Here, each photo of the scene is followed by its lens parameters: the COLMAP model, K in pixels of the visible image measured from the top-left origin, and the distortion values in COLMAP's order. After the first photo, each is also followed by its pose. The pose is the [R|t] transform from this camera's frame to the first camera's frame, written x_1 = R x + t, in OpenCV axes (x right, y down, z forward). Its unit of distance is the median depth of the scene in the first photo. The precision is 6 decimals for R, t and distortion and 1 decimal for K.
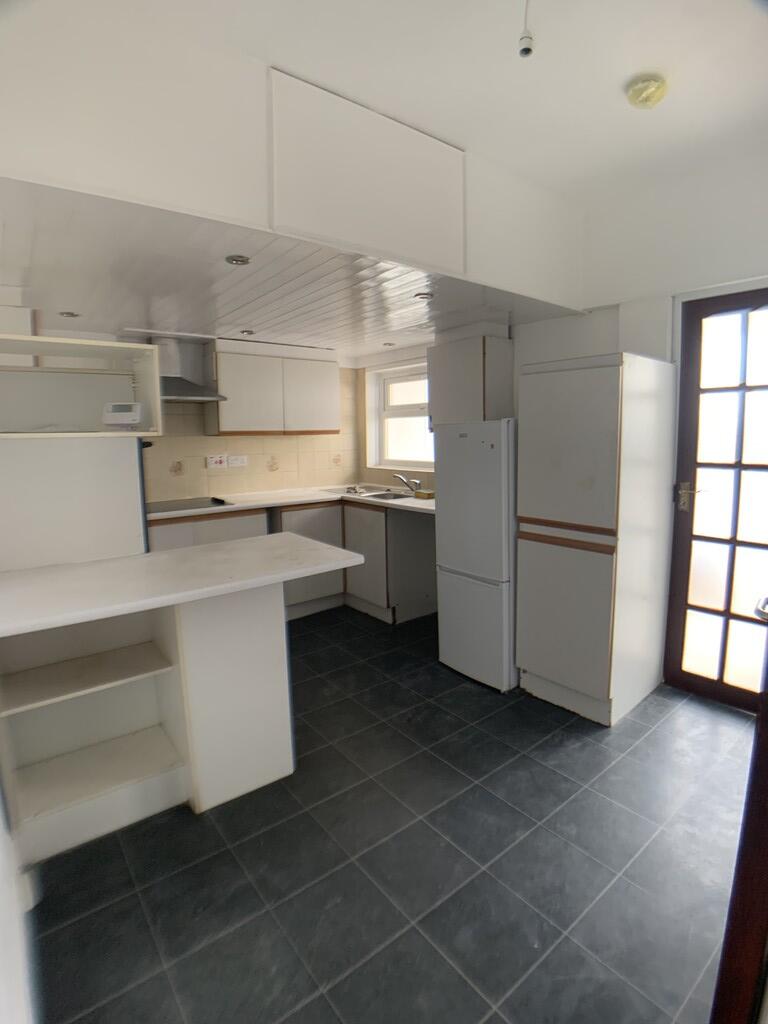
lens RADIAL K [[519.4, 0, 380.3], [0, 519.4, 507.5], [0, 0, 1]] dist [-0.073084, 0.001989]
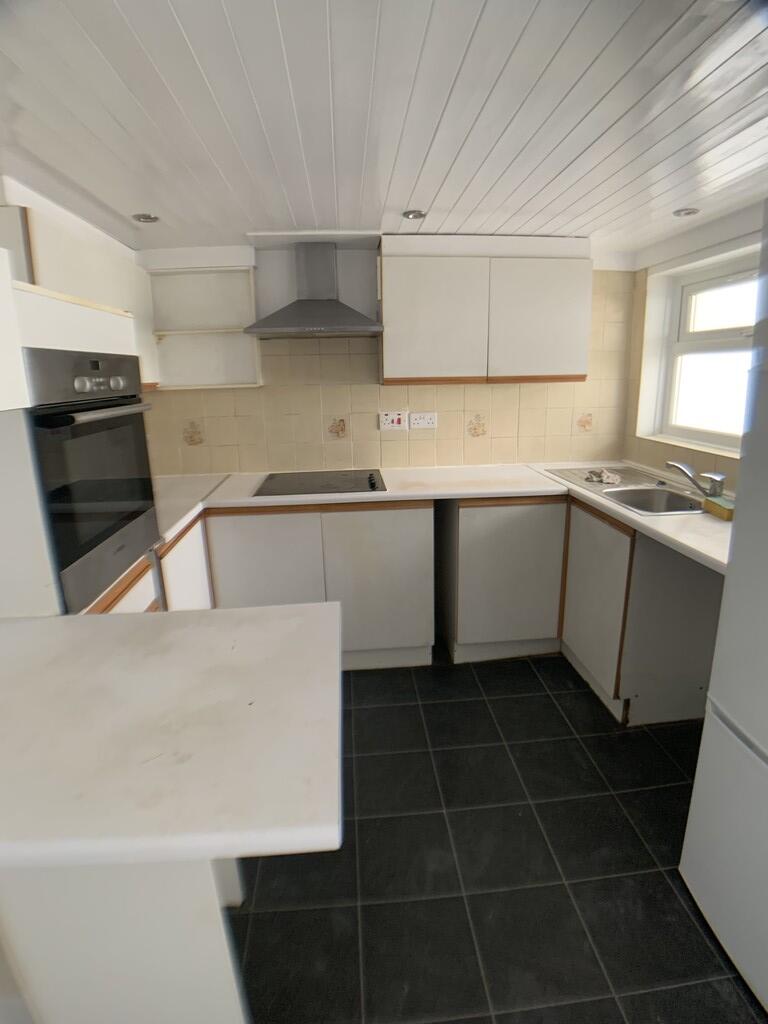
lens RADIAL K [[519.4, 0, 380.3], [0, 519.4, 507.5], [0, 0, 1]] dist [-0.073084, 0.001989]
pose [[0.835125, 0.129352, -0.534635, 0.063782], [-0.064350, 0.988258, 0.138585, -0.067997], [0.546284, -0.081332, 0.833642, 0.383810]]
